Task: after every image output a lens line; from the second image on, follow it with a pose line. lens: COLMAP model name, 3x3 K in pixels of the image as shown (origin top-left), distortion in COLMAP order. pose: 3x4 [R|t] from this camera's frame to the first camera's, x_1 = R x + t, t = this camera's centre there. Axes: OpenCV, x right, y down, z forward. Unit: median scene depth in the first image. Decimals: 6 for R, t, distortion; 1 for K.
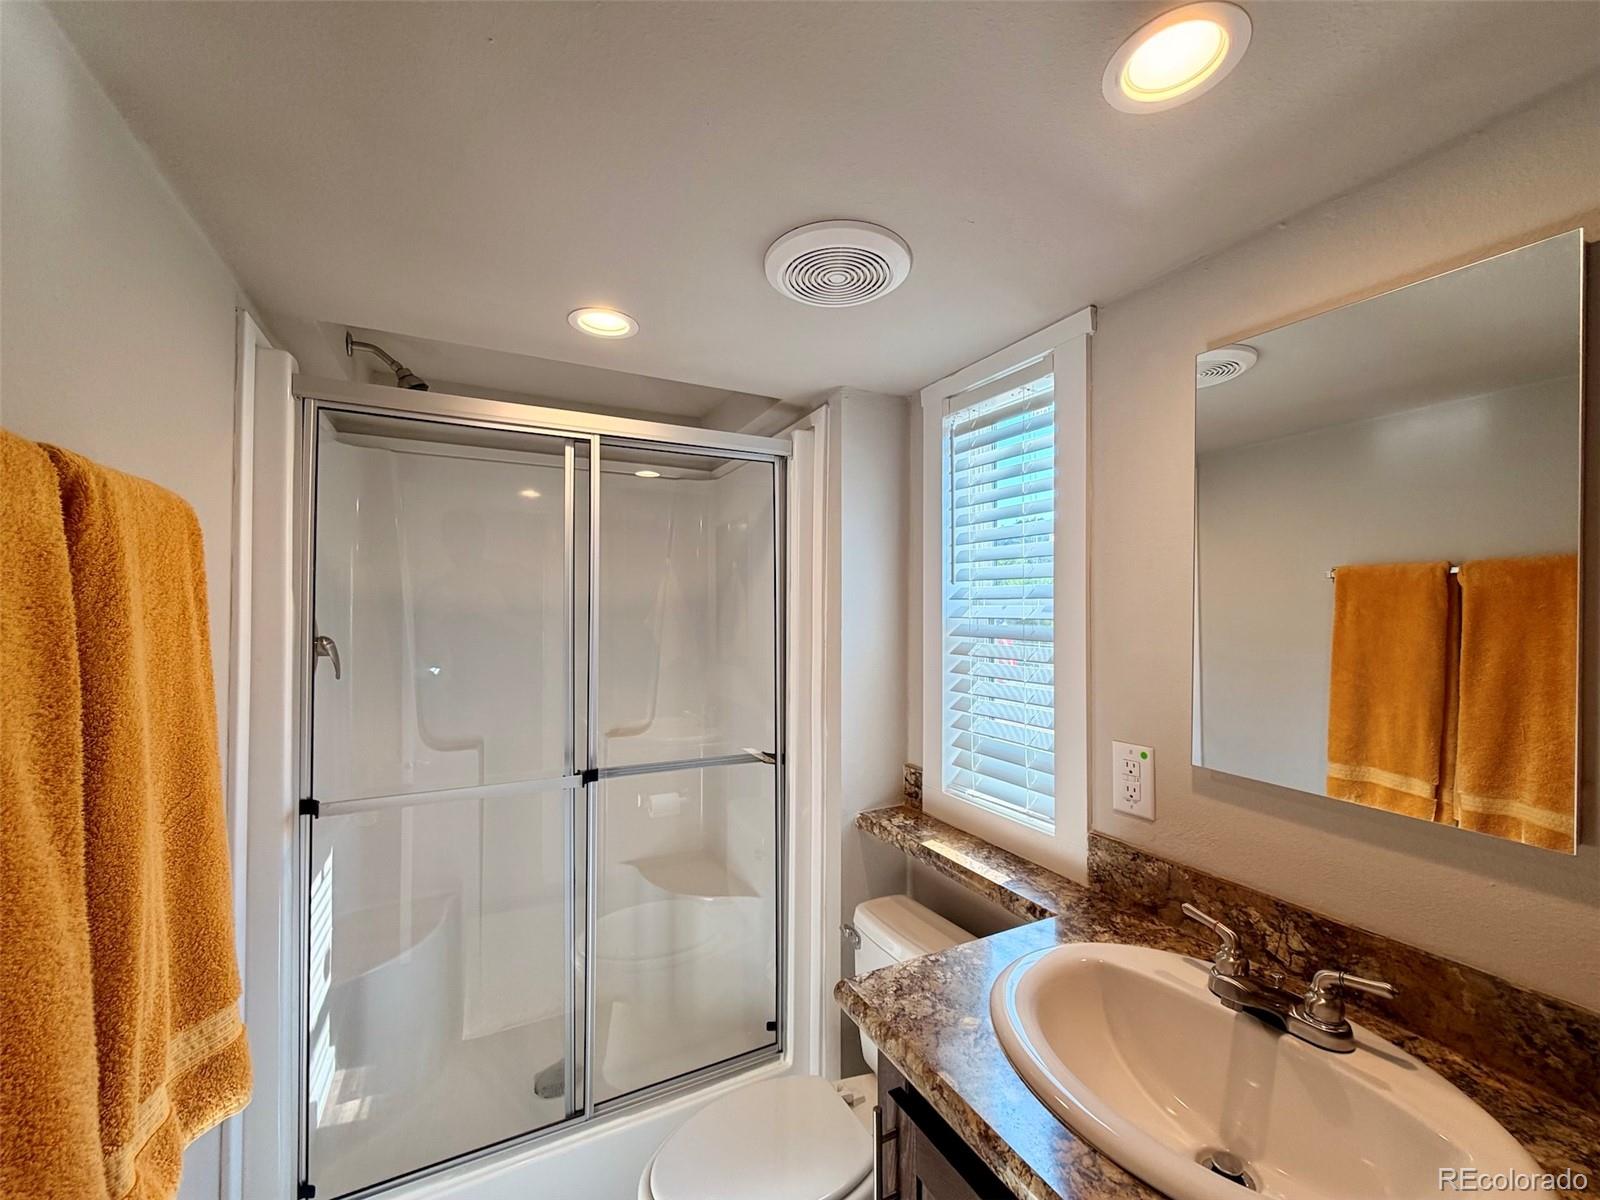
lens RADIAL K [[639.3, 0, 800.0], [0, 639.3, 600.9], [0, 0, 1]] dist [-0.000869, 0.000365]
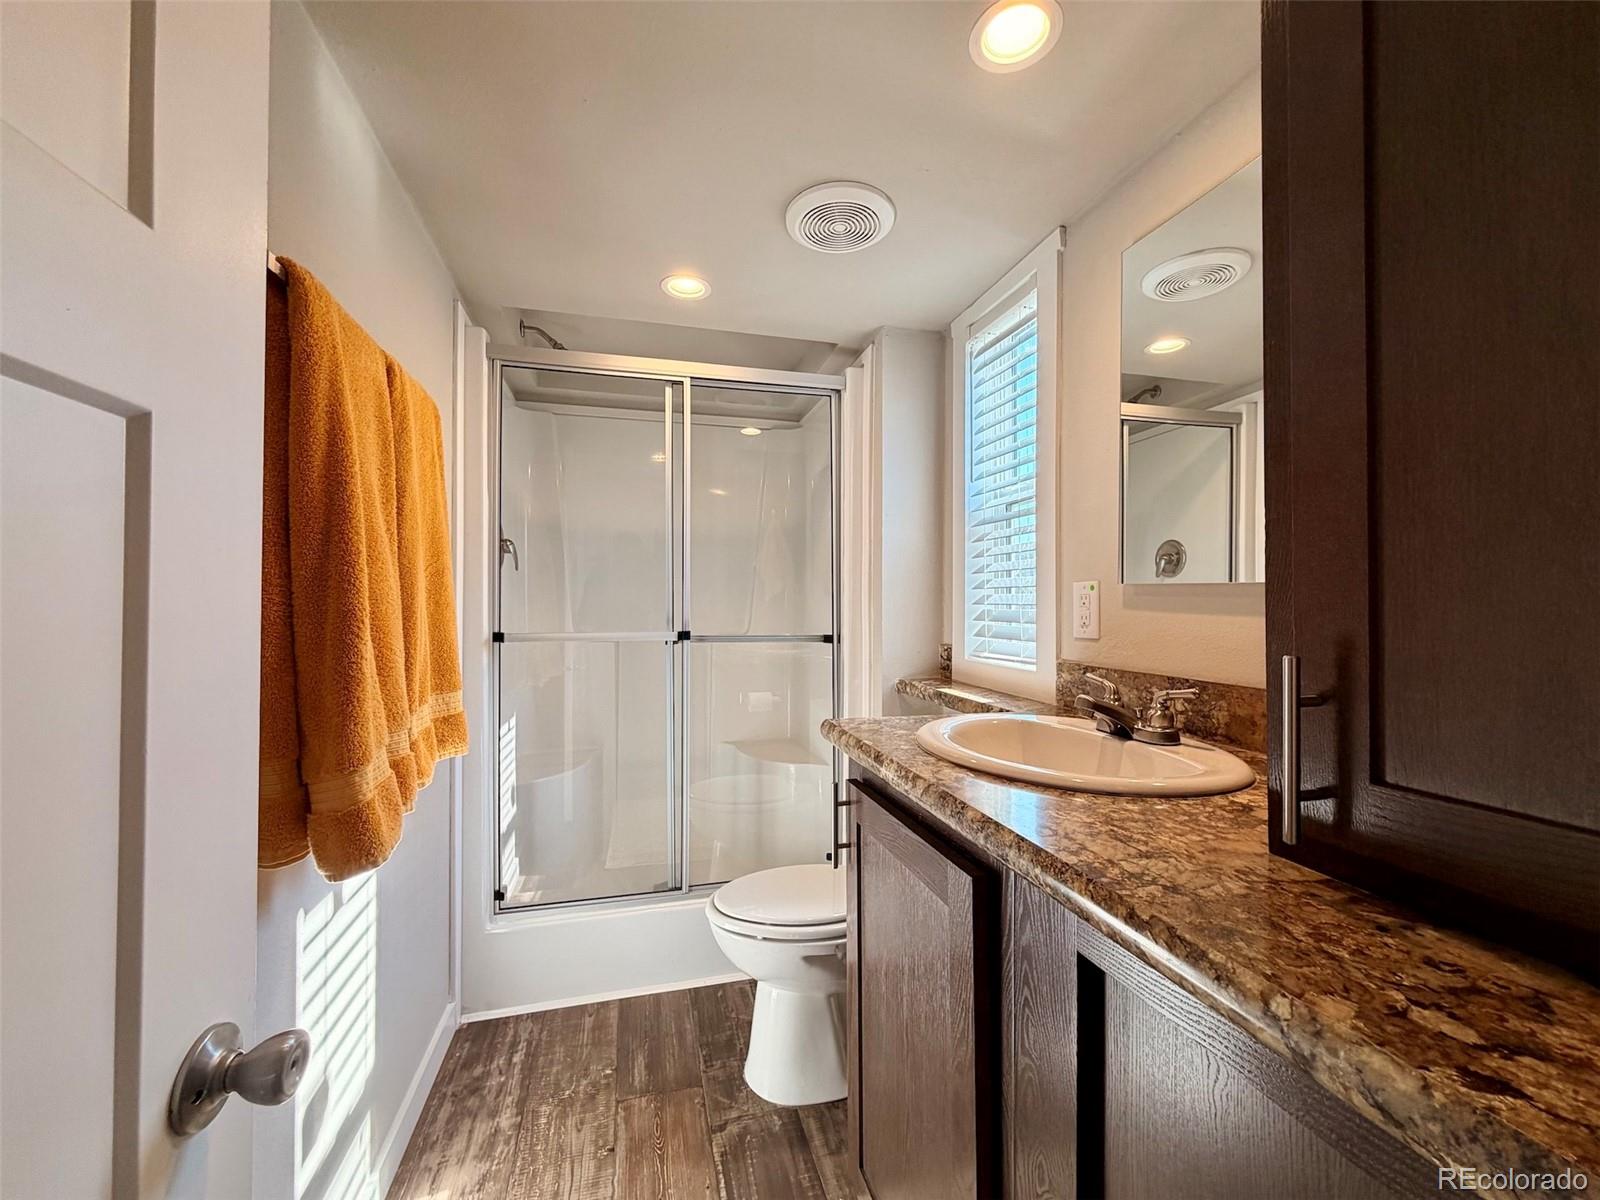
lens RADIAL K [[639.3, 0, 800.8], [0, 639.3, 603.0], [0, 0, 1]] dist [-0.000869, 0.000365]
pose [[0.976505, -0.001210, -0.215490, 0.186943], [0.003528, 0.999940, 0.010372, 0.187306], [0.215465, -0.010888, 0.976451, -0.233959]]
